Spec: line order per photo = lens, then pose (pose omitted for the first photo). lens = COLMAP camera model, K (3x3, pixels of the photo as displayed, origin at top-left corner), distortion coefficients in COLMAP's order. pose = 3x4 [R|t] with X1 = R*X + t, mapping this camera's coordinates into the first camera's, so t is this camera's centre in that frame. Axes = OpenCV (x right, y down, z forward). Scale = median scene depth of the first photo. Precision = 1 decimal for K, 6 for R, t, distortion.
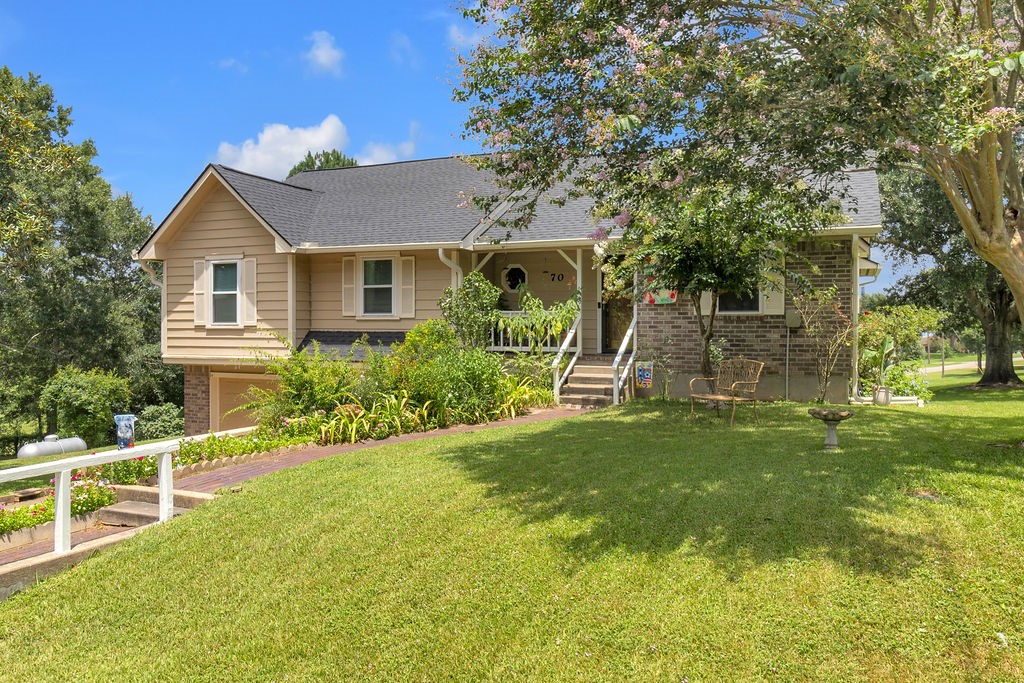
lens RADIAL K [[786.7, 0, 512.0], [0, 786.7, 341.5], [0, 0, 1]] dist [-0.006227, 0.001031]
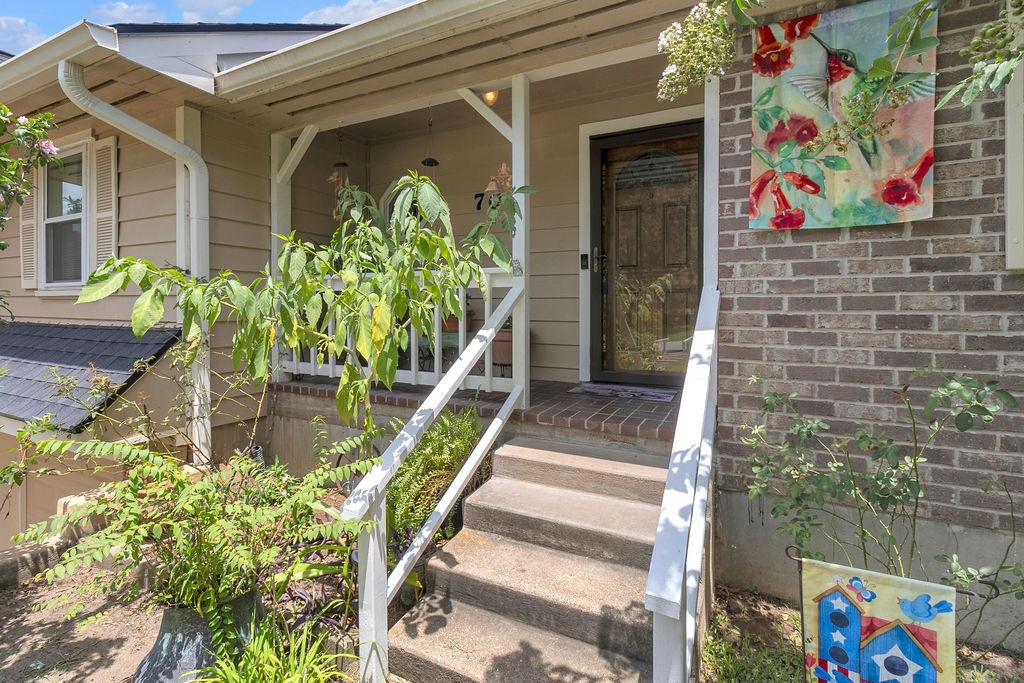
lens RADIAL K [[479.8, 0, 510.7], [0, 479.8, 307.8], [0, 0, 1]] dist [0.000239, -0.000069]
pose [[0.998171, 0.000532, -0.060456, 0.087127], [-0.001445, 0.999885, -0.015070, -0.017930], [0.060441, 0.015129, 0.998057, 0.741514]]
